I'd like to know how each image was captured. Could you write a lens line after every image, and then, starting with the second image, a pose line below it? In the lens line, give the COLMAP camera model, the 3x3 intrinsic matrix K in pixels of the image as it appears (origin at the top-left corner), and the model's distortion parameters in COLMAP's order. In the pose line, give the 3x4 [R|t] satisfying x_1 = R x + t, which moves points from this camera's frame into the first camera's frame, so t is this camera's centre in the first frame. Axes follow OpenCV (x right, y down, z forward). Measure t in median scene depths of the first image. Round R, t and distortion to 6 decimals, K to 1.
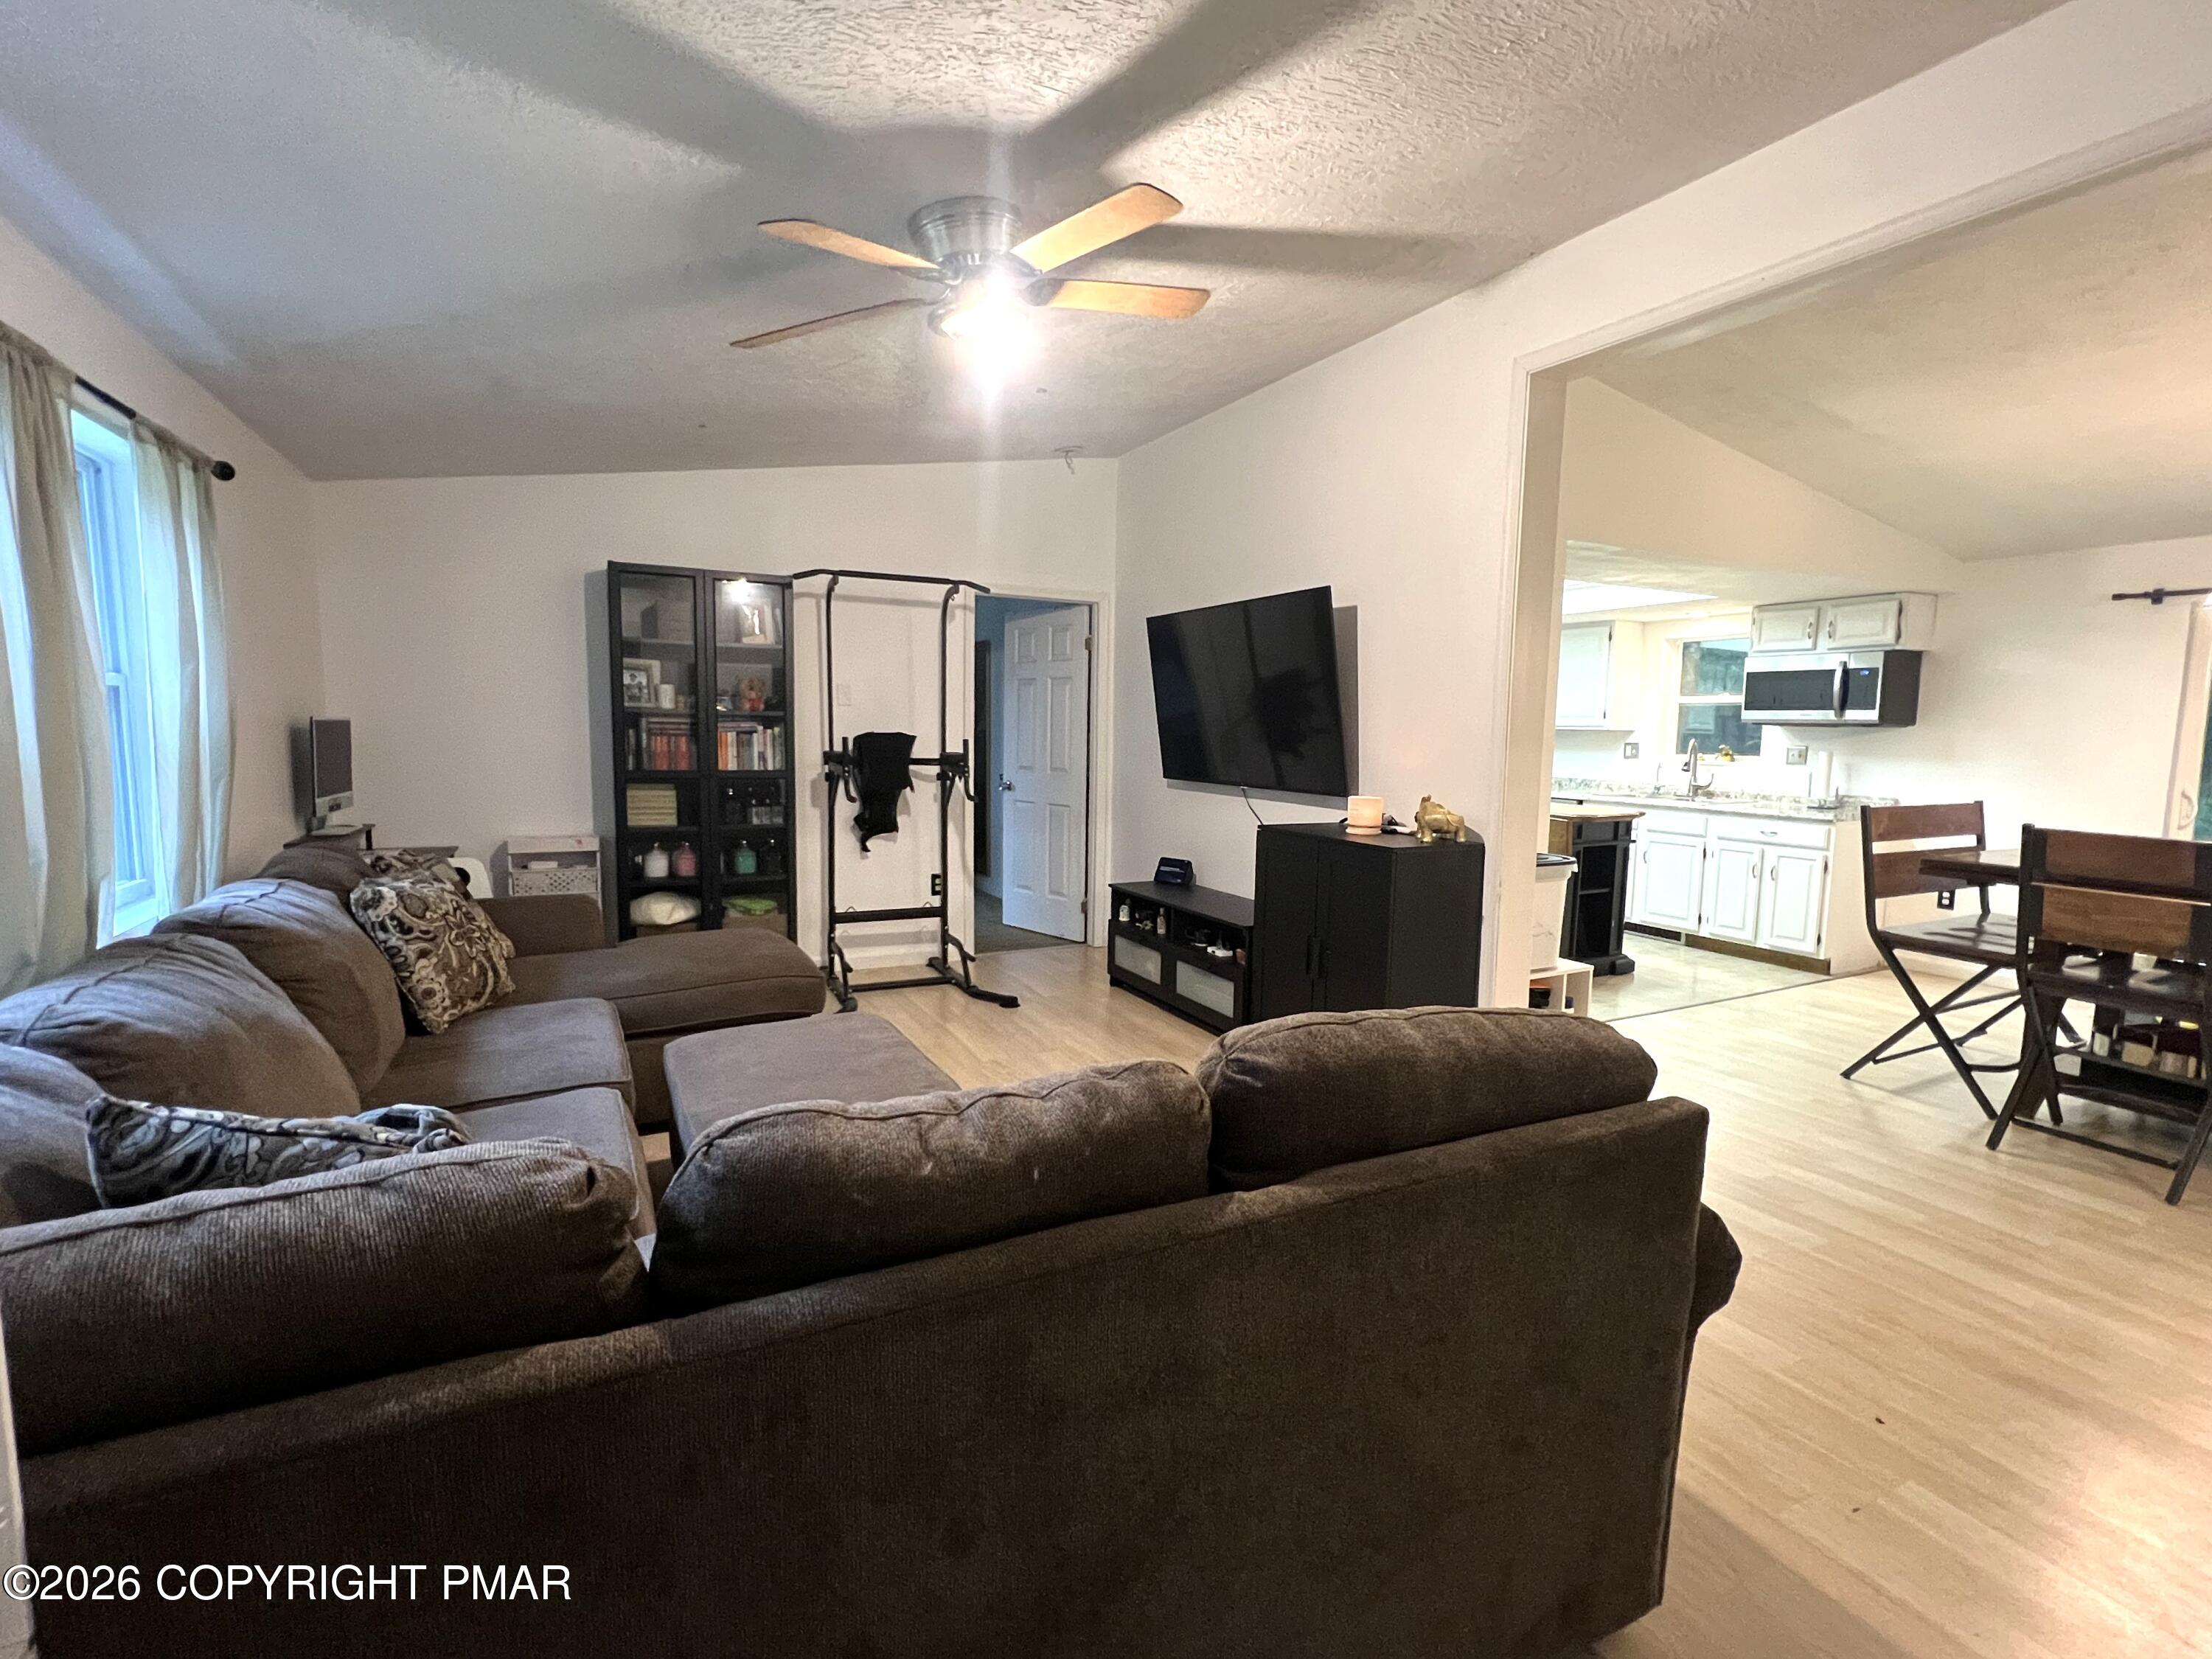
lens RADIAL K [[1022.2, 0, 1106.0], [0, 1022.2, 829.5], [0, 0, 1]] dist [-0.000879, -0.000092]
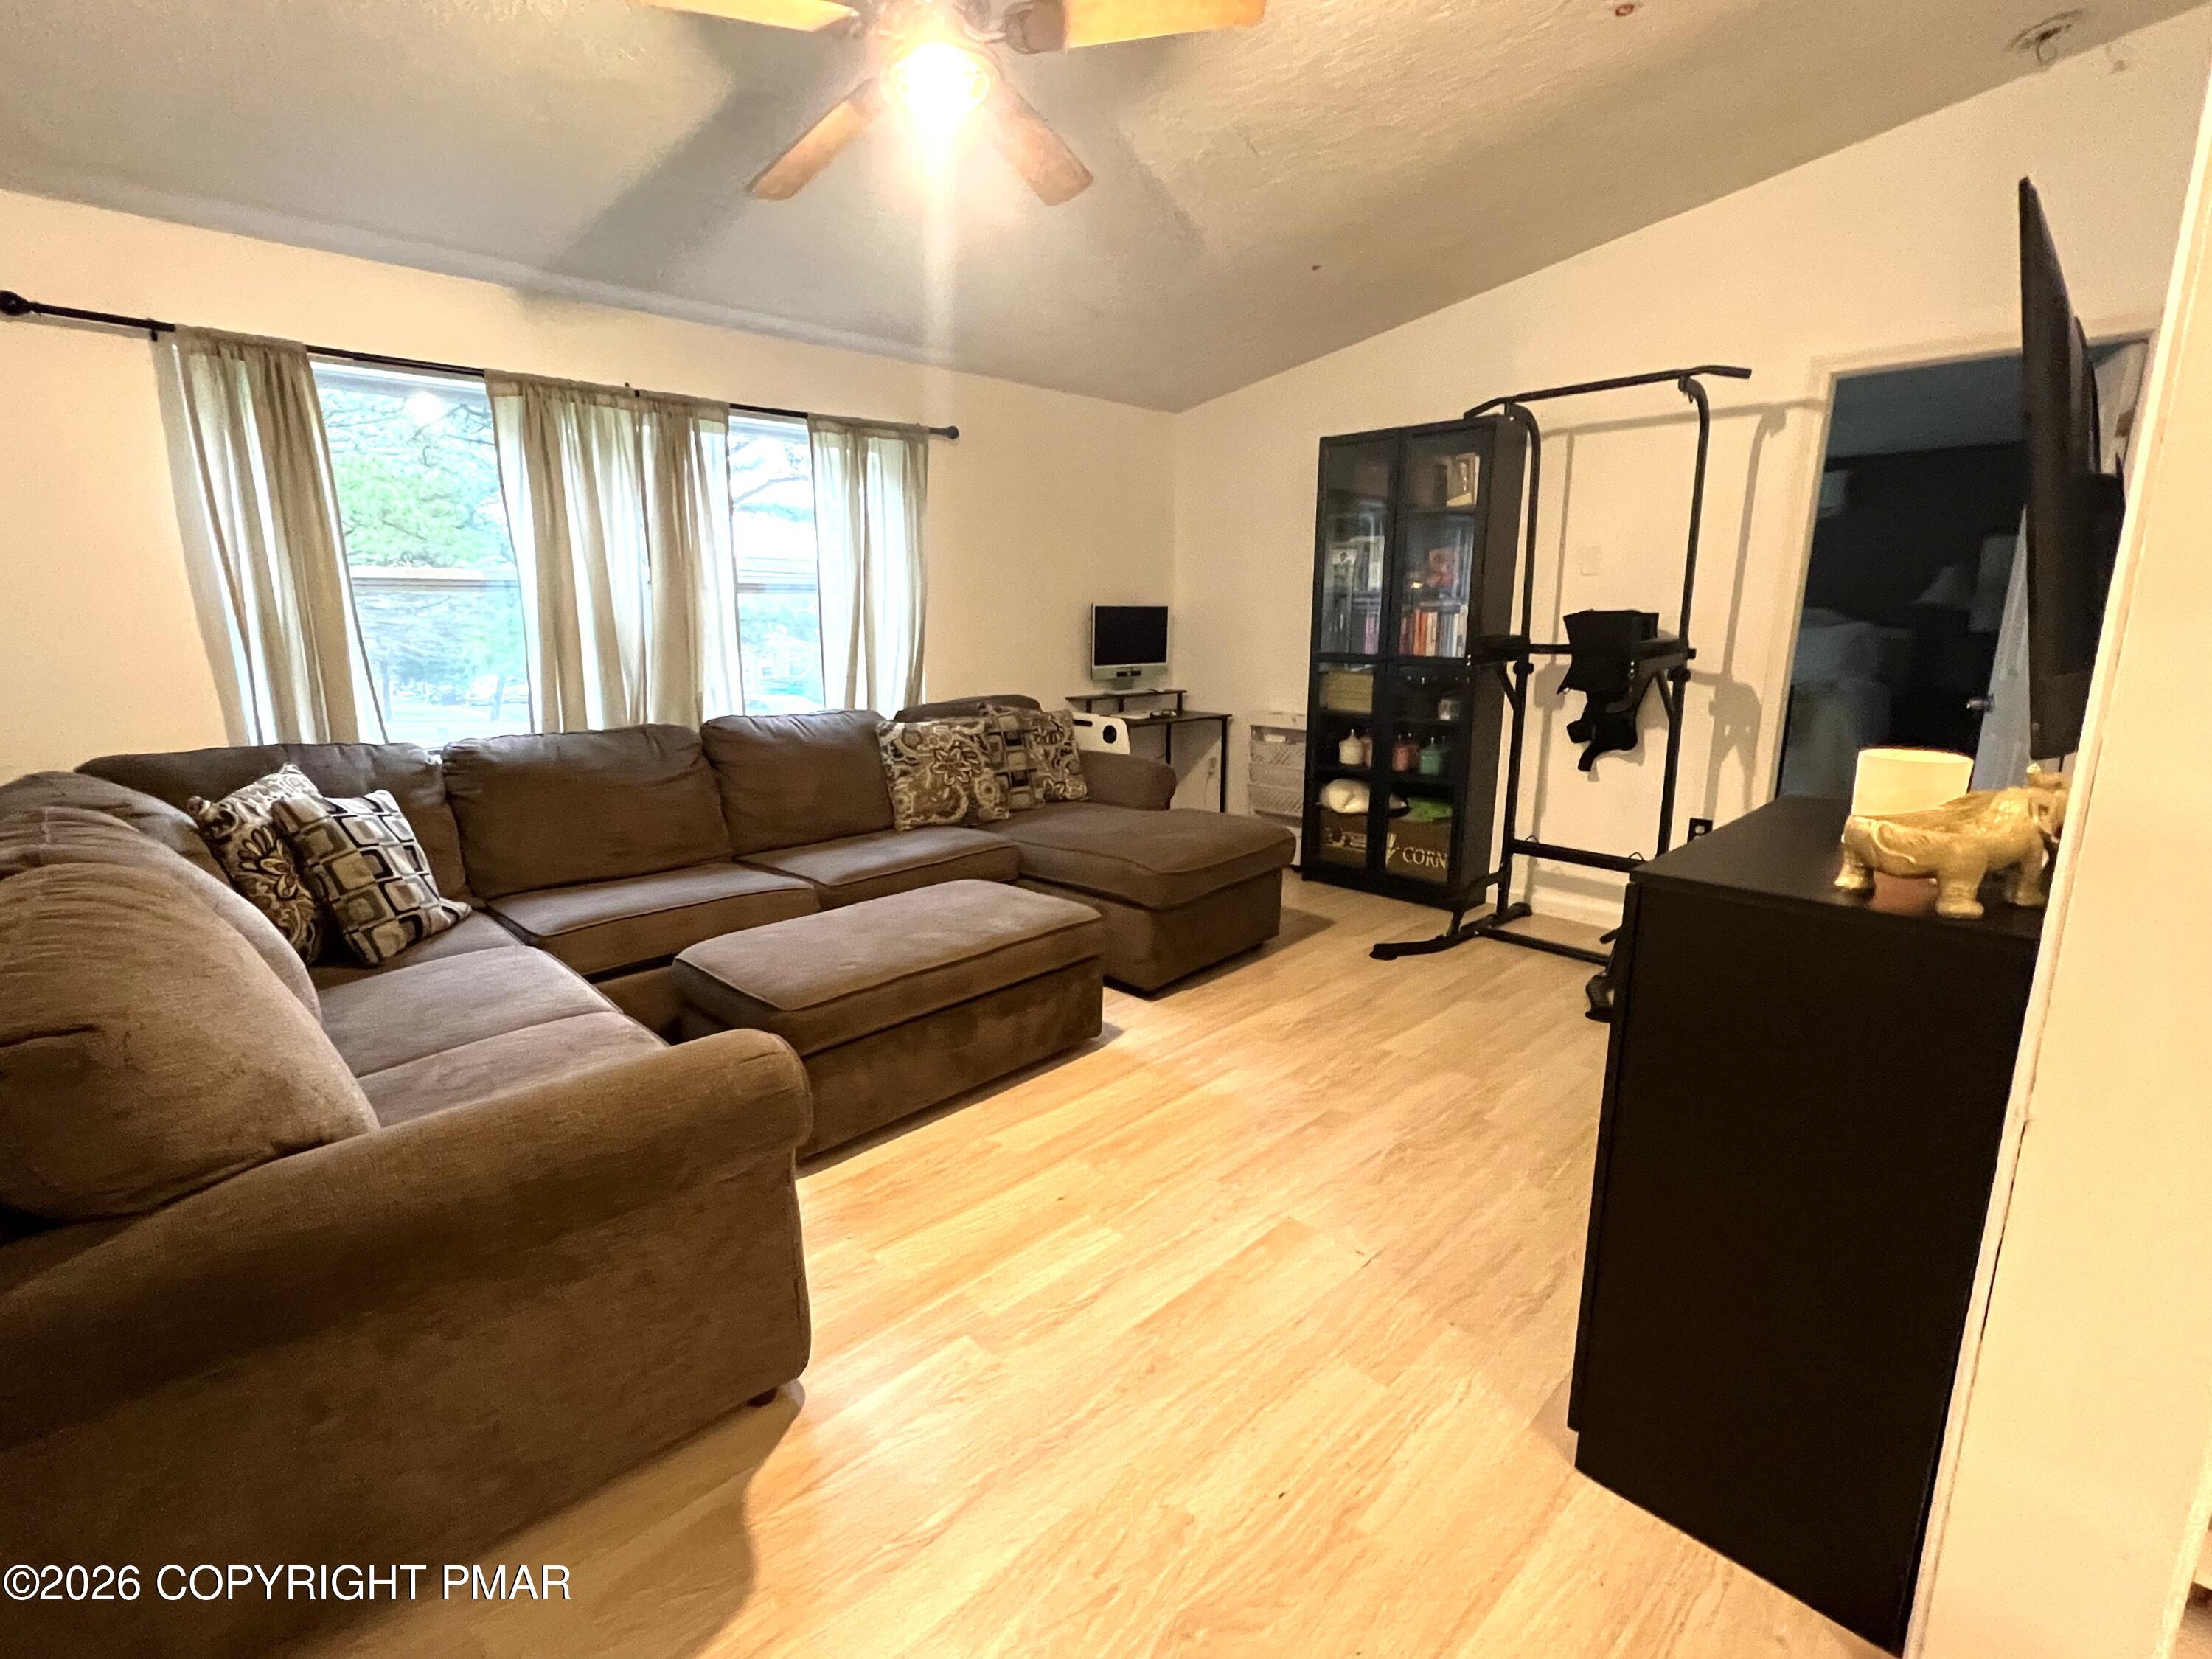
lens RADIAL K [[1022.2, 0, 1106.0], [0, 1022.2, 829.5], [0, 0, 1]] dist [-0.000879, -0.000092]
pose [[0.300841, 0.183273, -0.935898, 0.432511], [-0.087439, 0.982528, 0.164297, -0.033230], [0.949657, 0.032406, 0.311610, 0.490027]]
